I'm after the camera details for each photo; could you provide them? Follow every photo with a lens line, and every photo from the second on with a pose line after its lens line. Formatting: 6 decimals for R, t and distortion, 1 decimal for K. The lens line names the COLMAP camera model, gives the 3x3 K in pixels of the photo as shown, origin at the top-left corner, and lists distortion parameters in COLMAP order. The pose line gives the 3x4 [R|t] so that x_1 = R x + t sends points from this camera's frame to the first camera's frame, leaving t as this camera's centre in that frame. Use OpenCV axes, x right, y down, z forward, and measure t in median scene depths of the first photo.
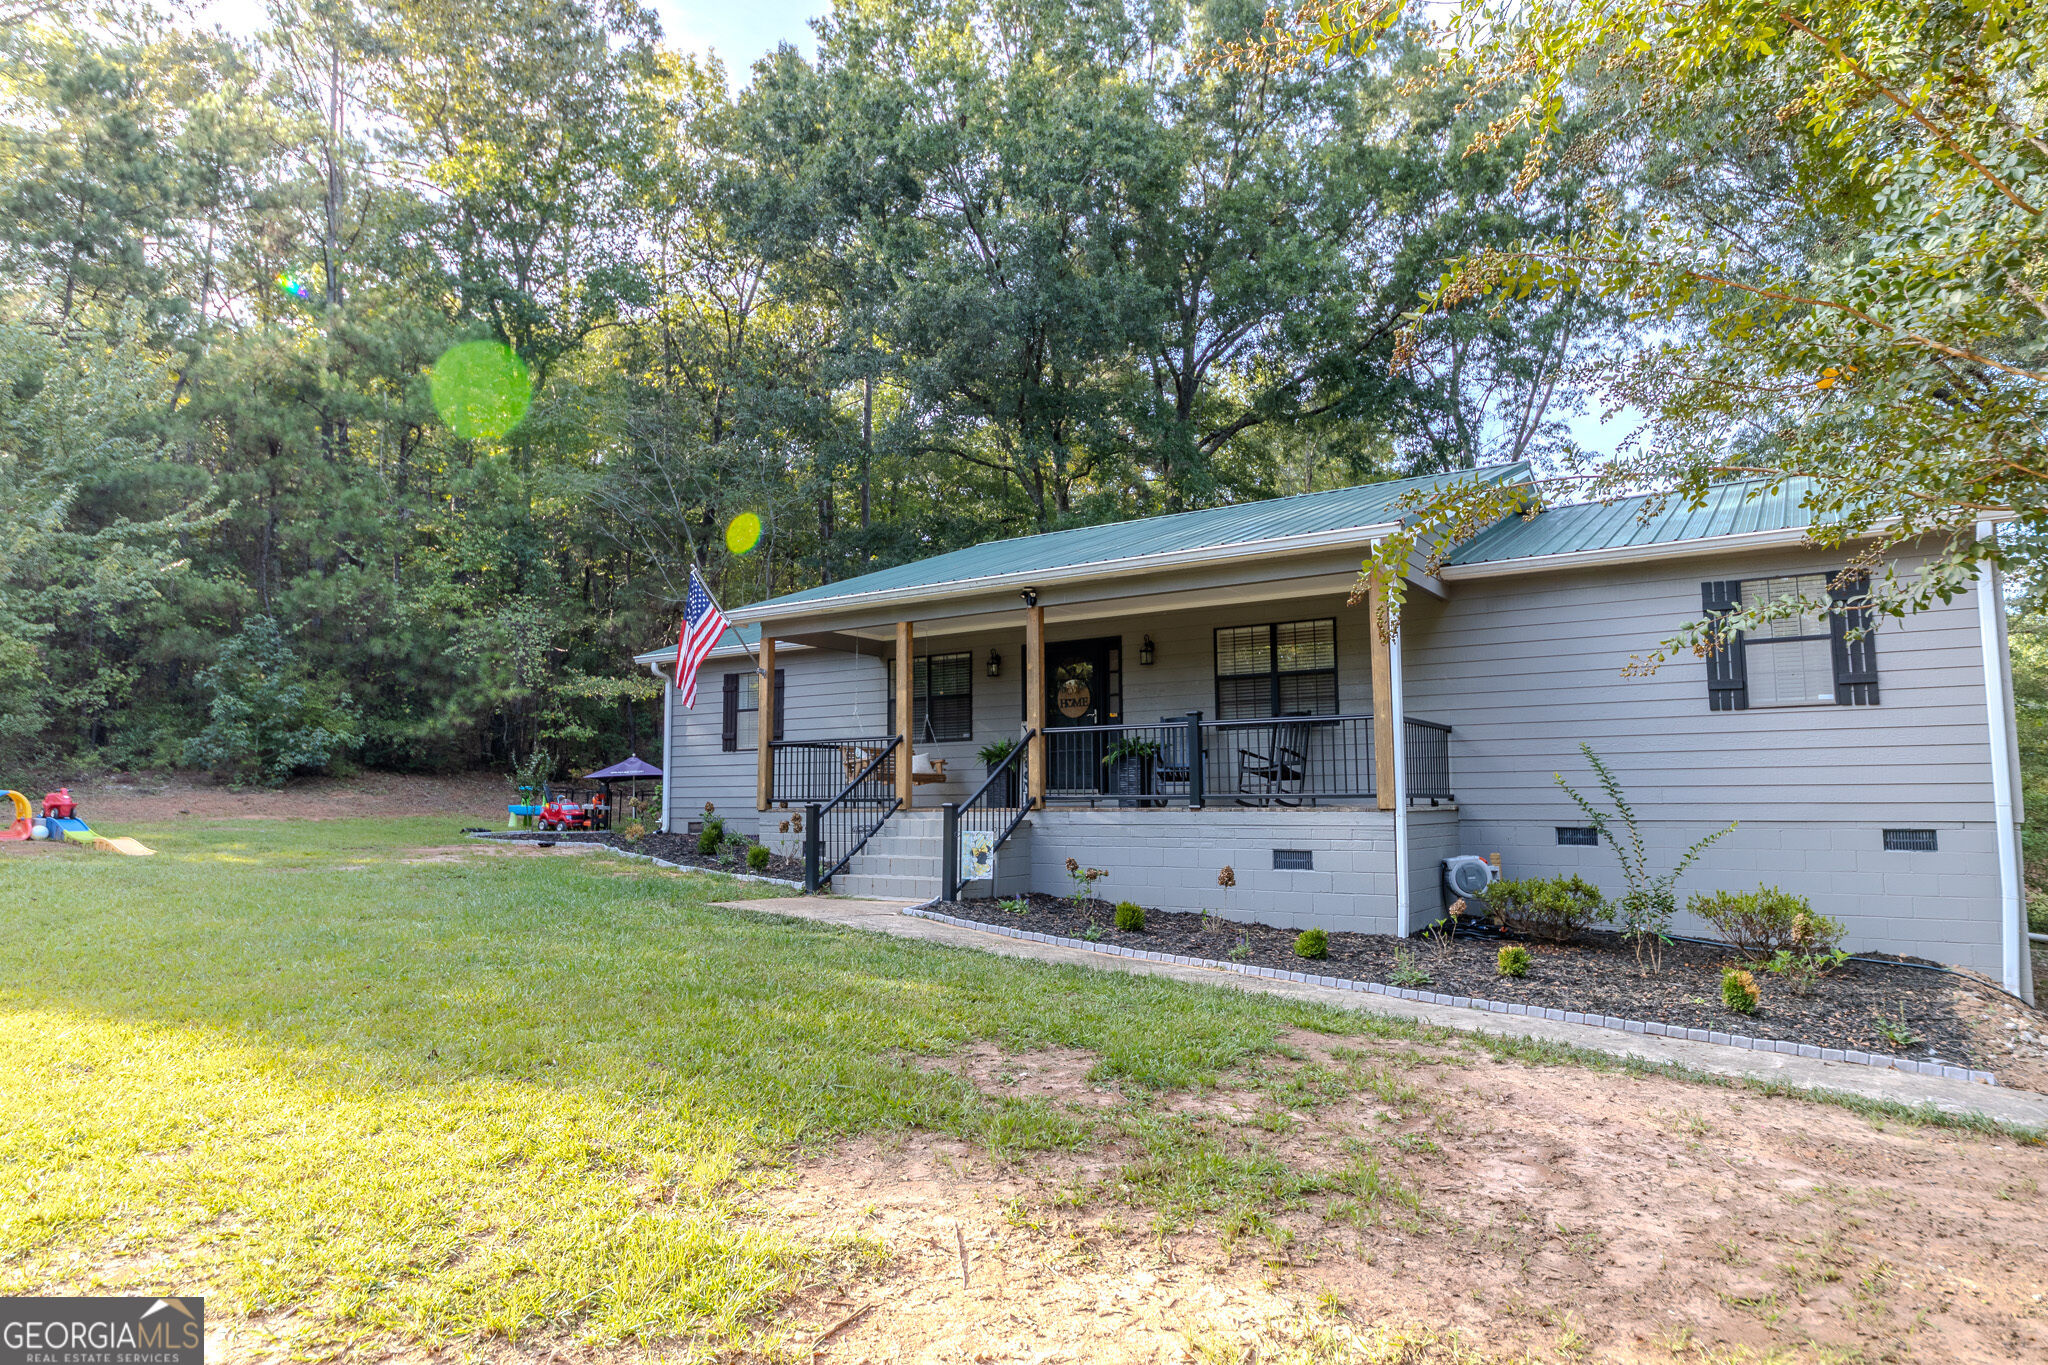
lens RADIAL K [[1221.9, 0, 1010.2], [0, 1221.9, 678.8], [0, 0, 1]] dist [-0.000477, -0.002369]
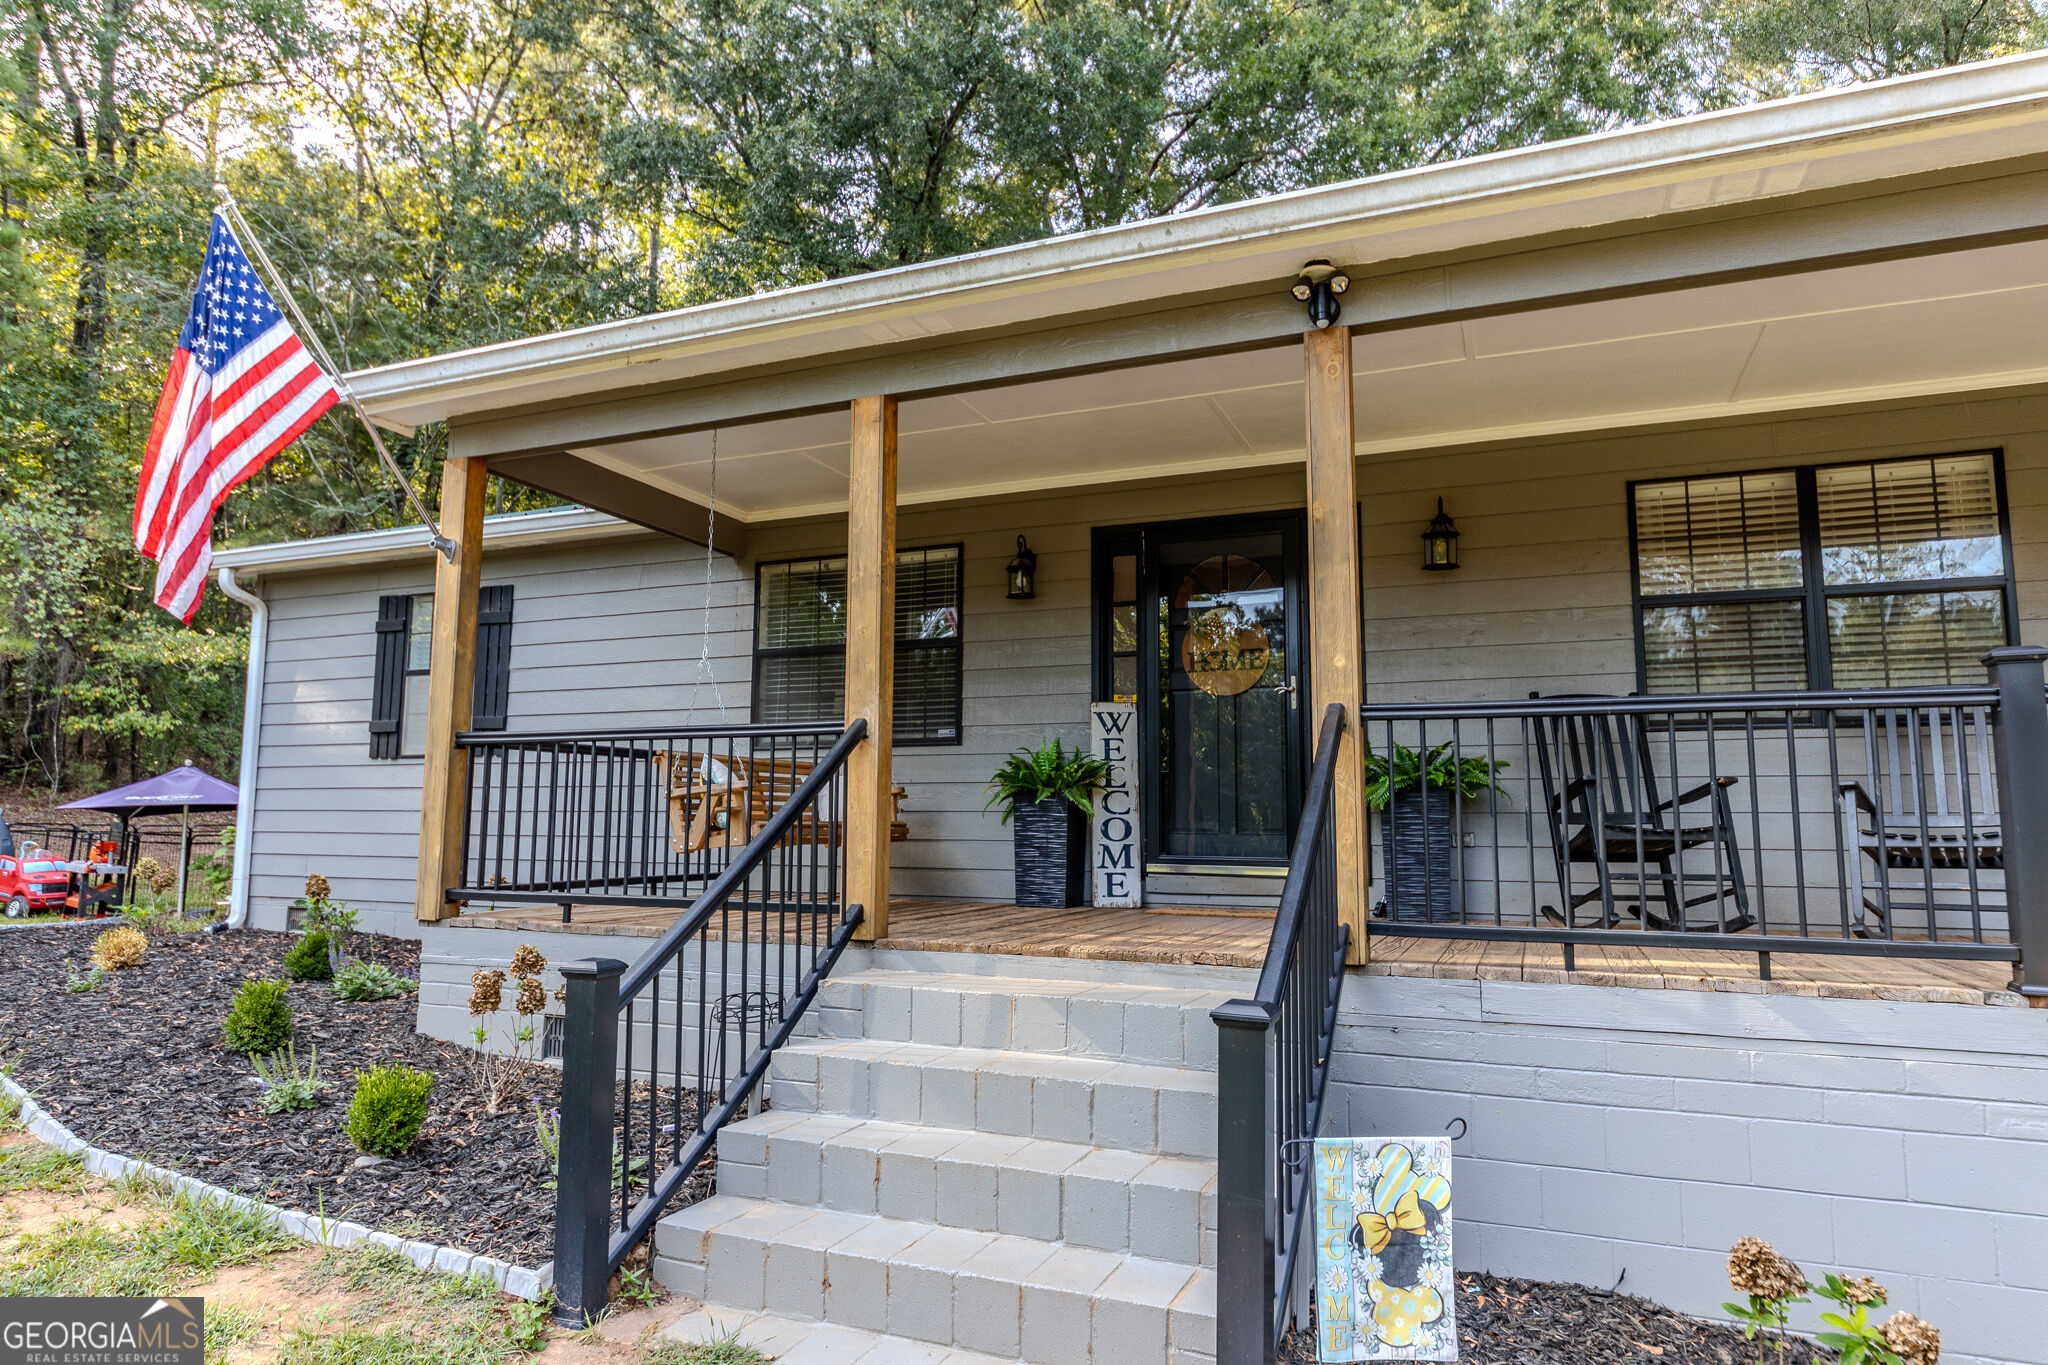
lens RADIAL K [[1221.9, 0, 1031.7], [0, 1221.9, 688.8], [0, 0, 1]] dist [-0.000477, -0.002369]
pose [[0.977560, 0.032088, 0.208198, -0.084759], [-0.030902, 0.999482, -0.008947, 0.028989], [-0.208378, 0.002313, 0.978046, 0.486596]]
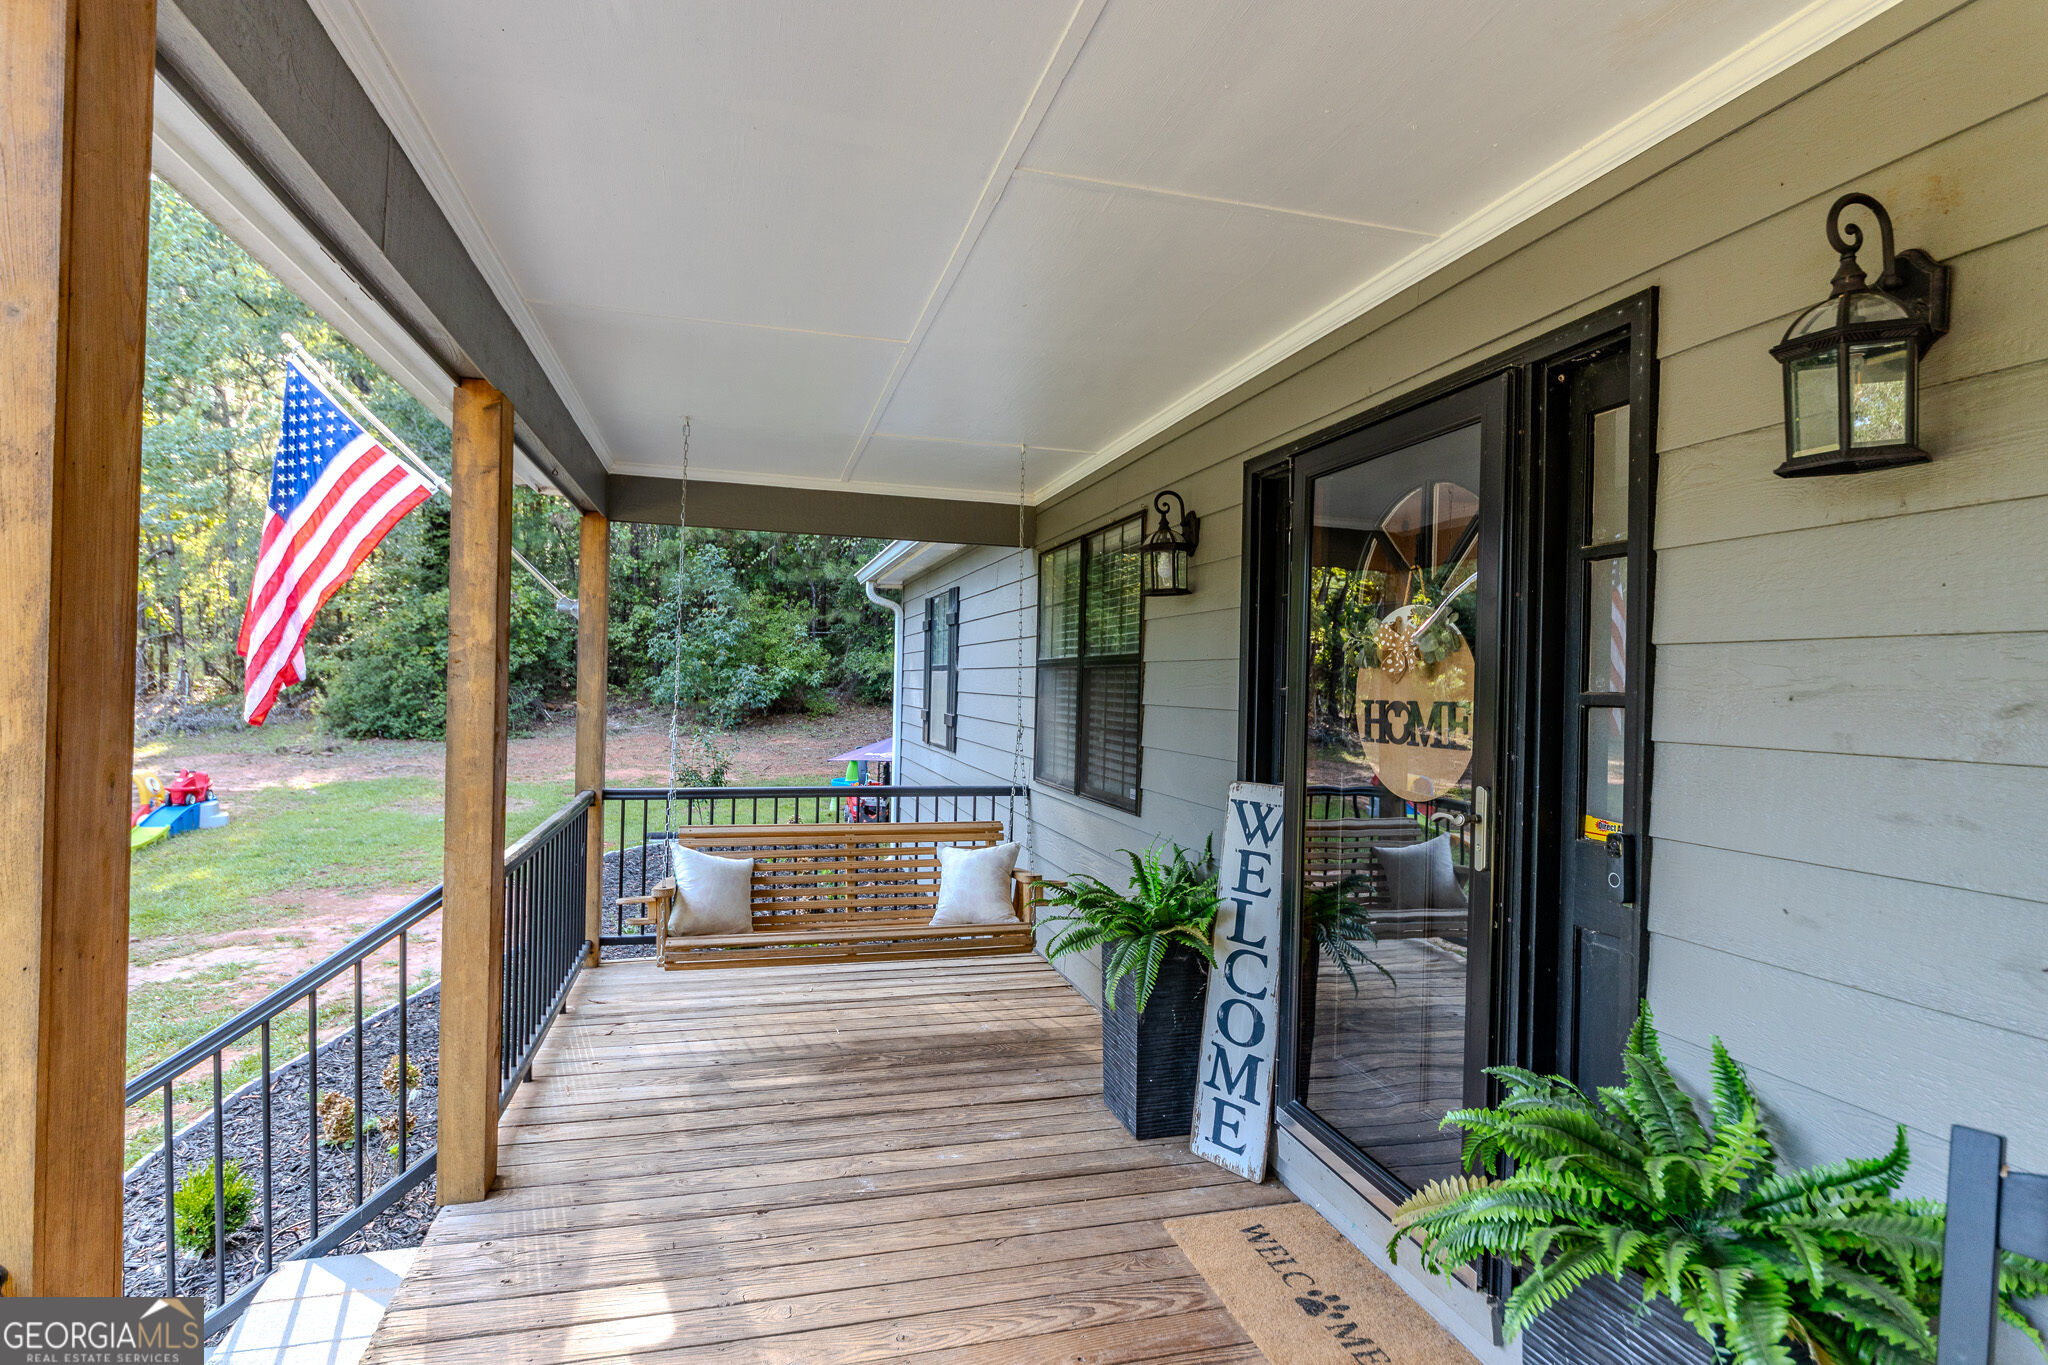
lens RADIAL K [[1023.4, 0, 1022.8], [0, 1023.4, 682.7], [0, 0, 1]] dist [-0.001393, -0.000252]
pose [[0.768657, 0.021649, -0.639295, 0.088968], [0.040664, 0.995752, 0.082612, -0.002319], [0.638367, -0.089496, 0.764511, 0.685894]]
